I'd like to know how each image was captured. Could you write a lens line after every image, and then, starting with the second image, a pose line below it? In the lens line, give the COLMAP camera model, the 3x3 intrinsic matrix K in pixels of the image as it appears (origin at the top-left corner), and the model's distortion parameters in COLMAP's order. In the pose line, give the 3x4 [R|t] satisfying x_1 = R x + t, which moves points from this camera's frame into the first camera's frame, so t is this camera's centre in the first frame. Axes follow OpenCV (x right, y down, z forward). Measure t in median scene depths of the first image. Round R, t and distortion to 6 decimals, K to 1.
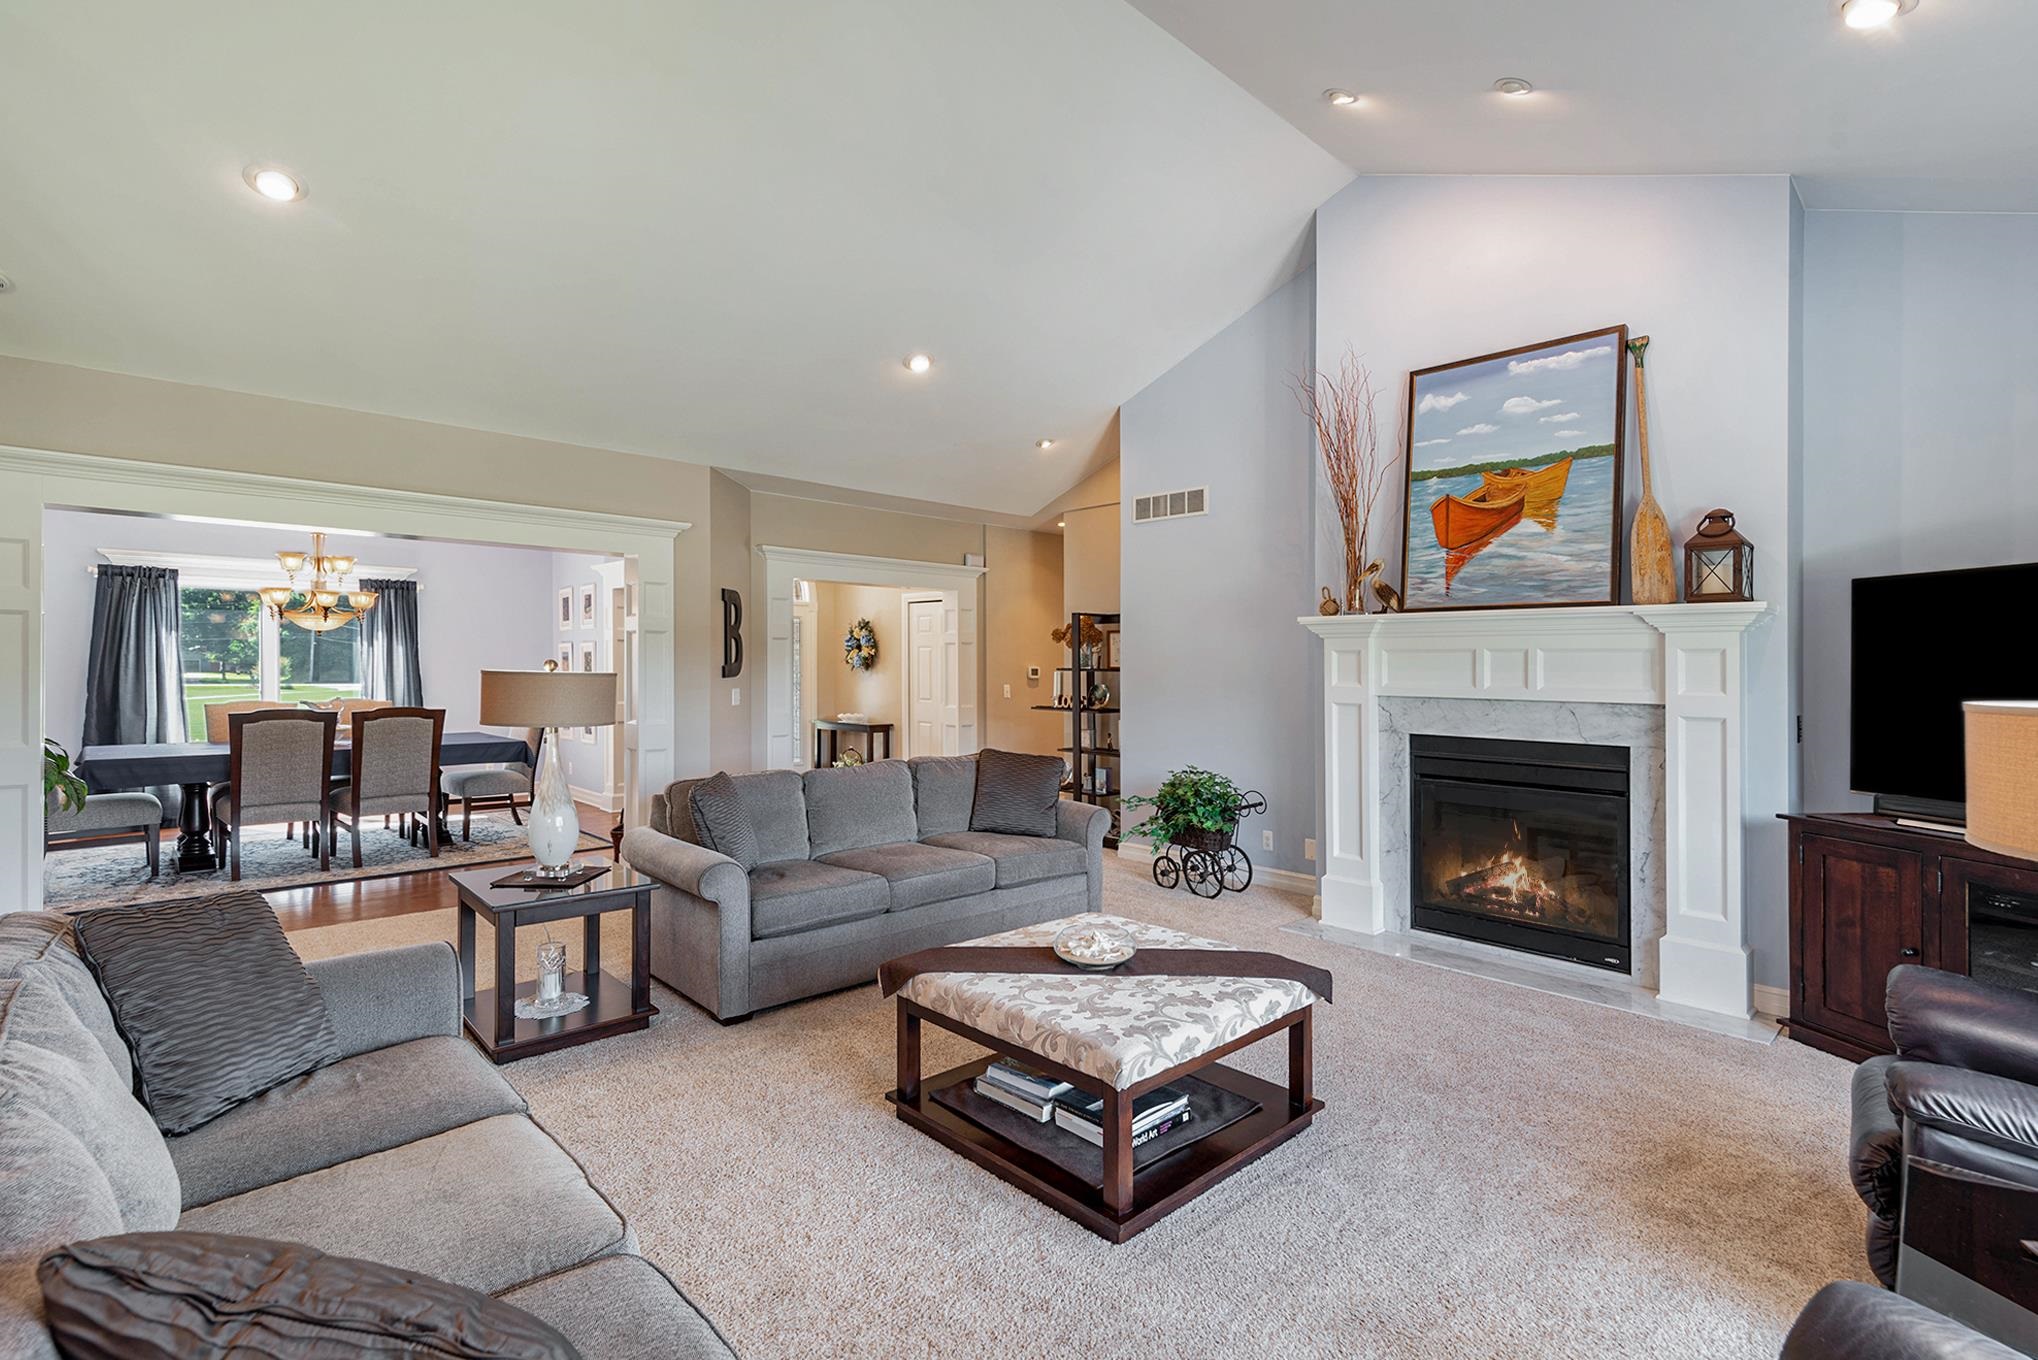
lens RADIAL K [[932.0, 0, 1018.6], [0, 932.0, 665.5], [0, 0, 1]] dist [0.004204, 0.000062]
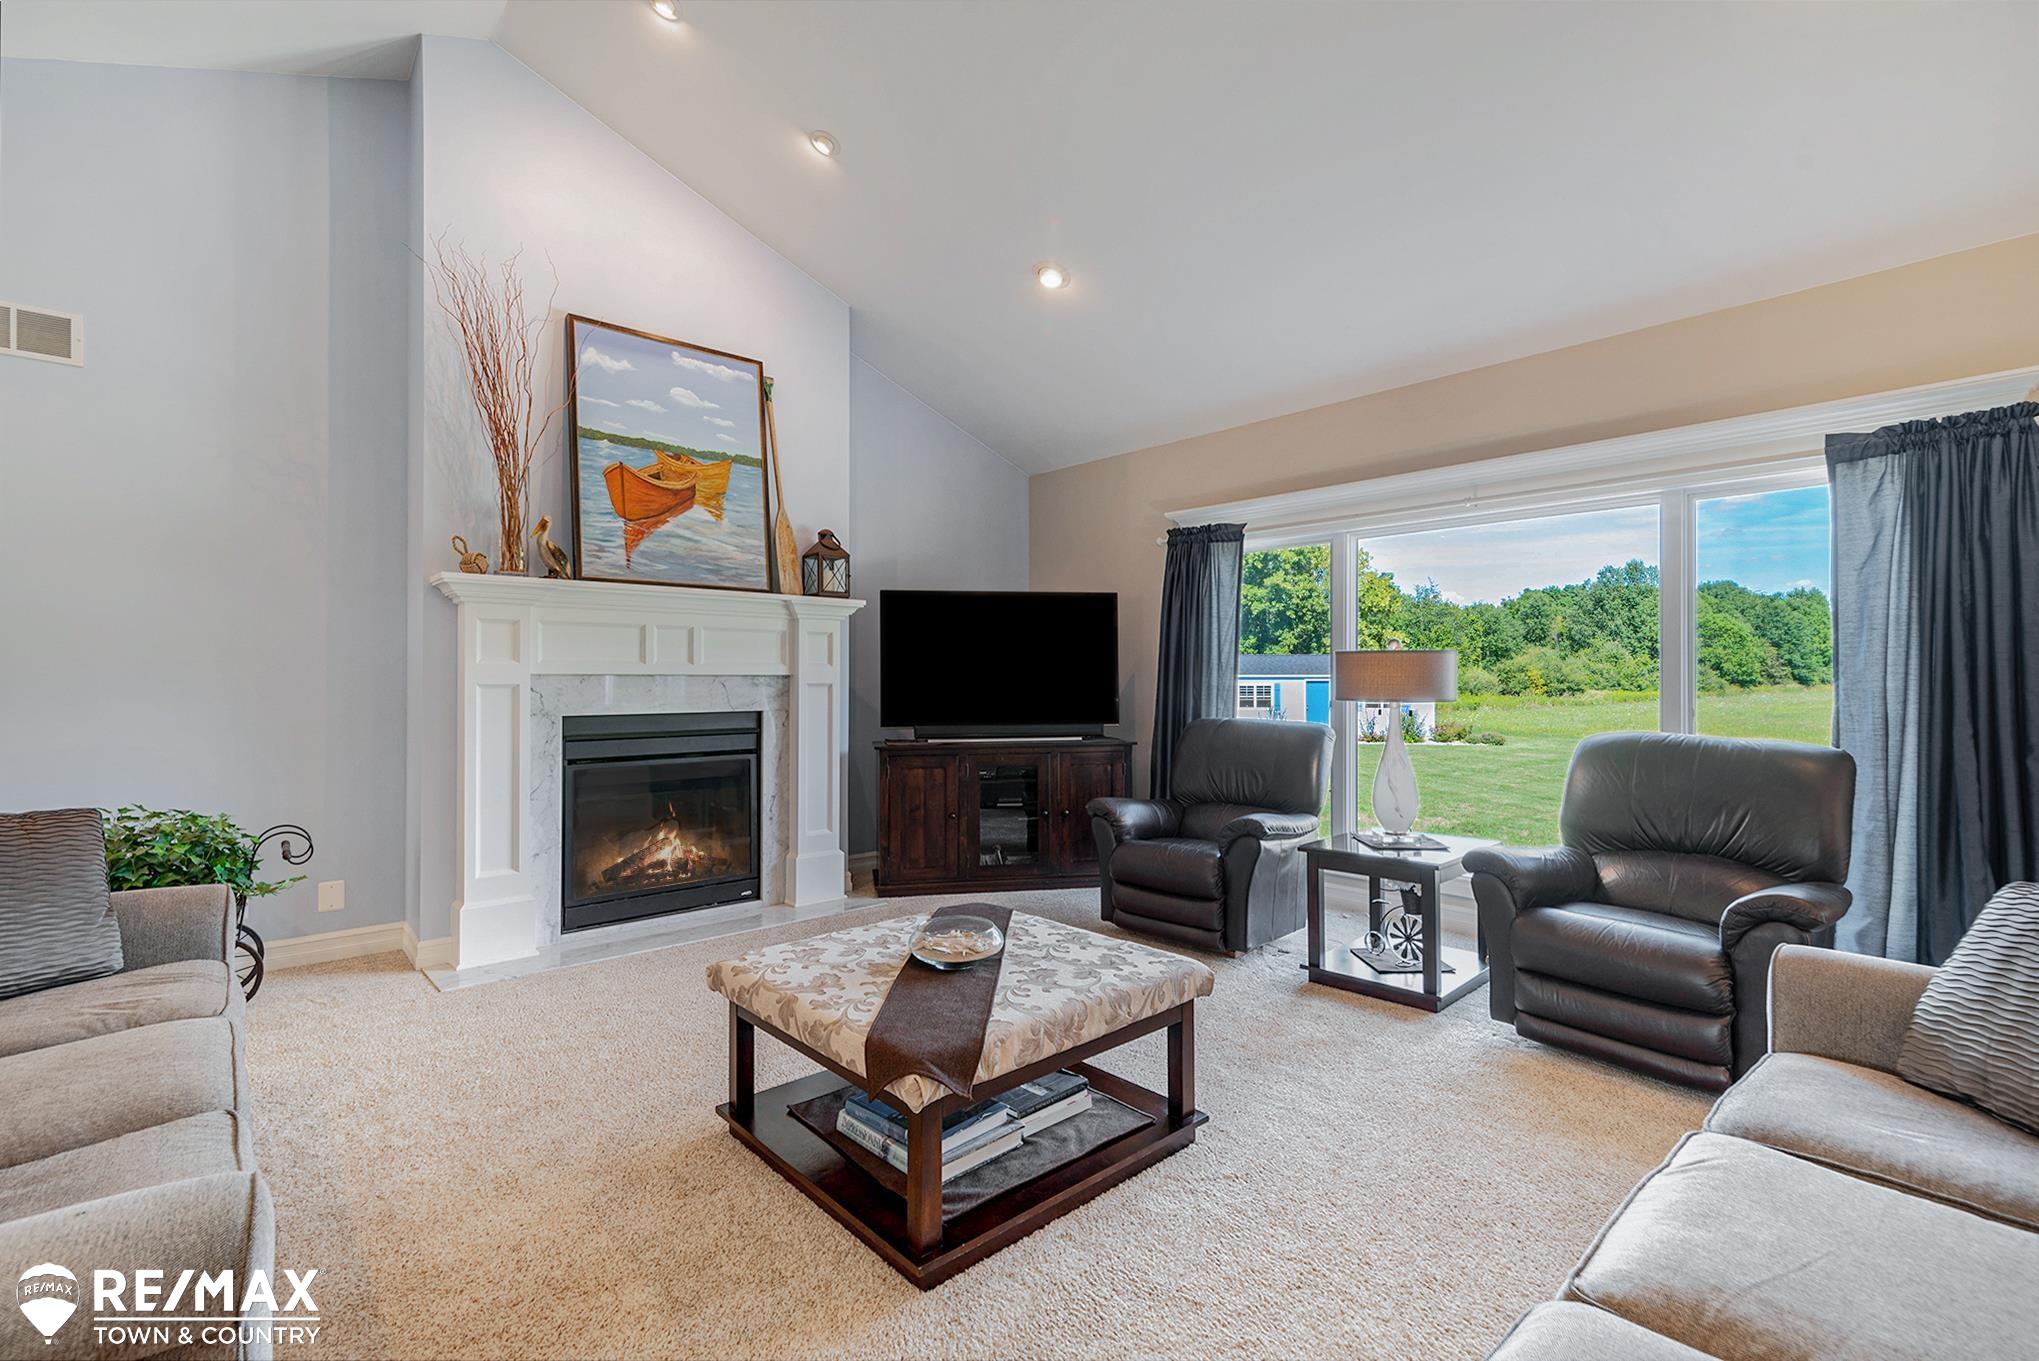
lens RADIAL K [[932.5, 0, 1019.1], [0, 932.5, 666.0], [0, 0, 1]] dist [0.004204, 0.000062]
pose [[0.018146, 0.003487, 0.999829, -0.512597], [-0.002486, 0.999991, -0.003443, 0.029517], [-0.999832, -0.002423, 0.018154, 0.600444]]
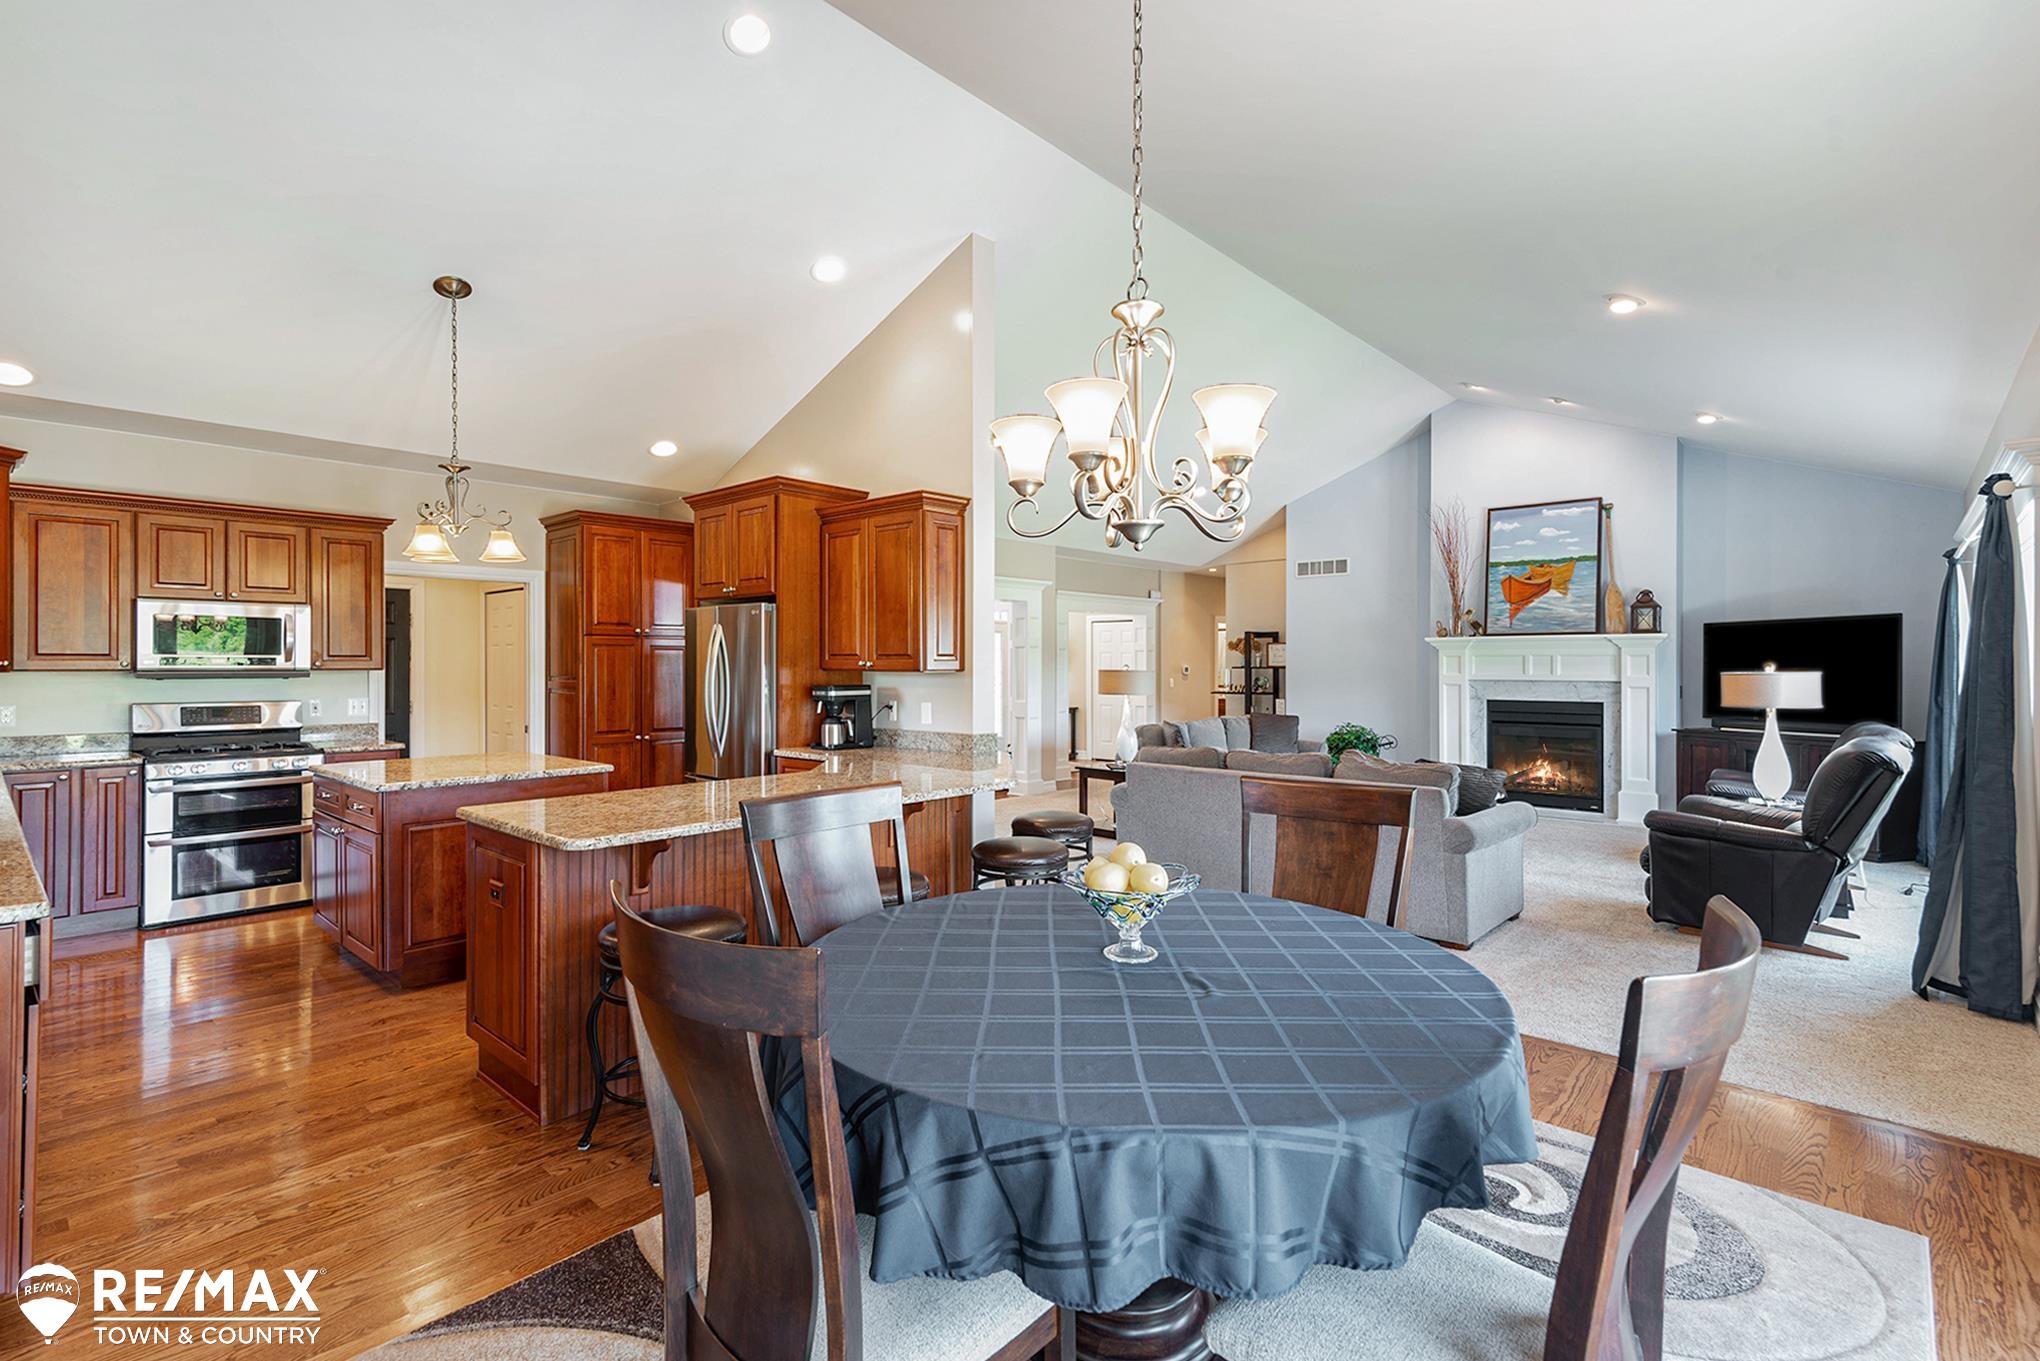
lens RADIAL K [[905.8, 0, 1029.4], [0, 905.8, 676.8], [0, 0, 1]] dist [0.002597, 0.000365]
pose [[0.997594, -0.007949, 0.068872, -0.697389], [0.007129, 0.999901, 0.012153, -0.002156], [-0.068962, -0.011632, 0.997551, -0.847661]]
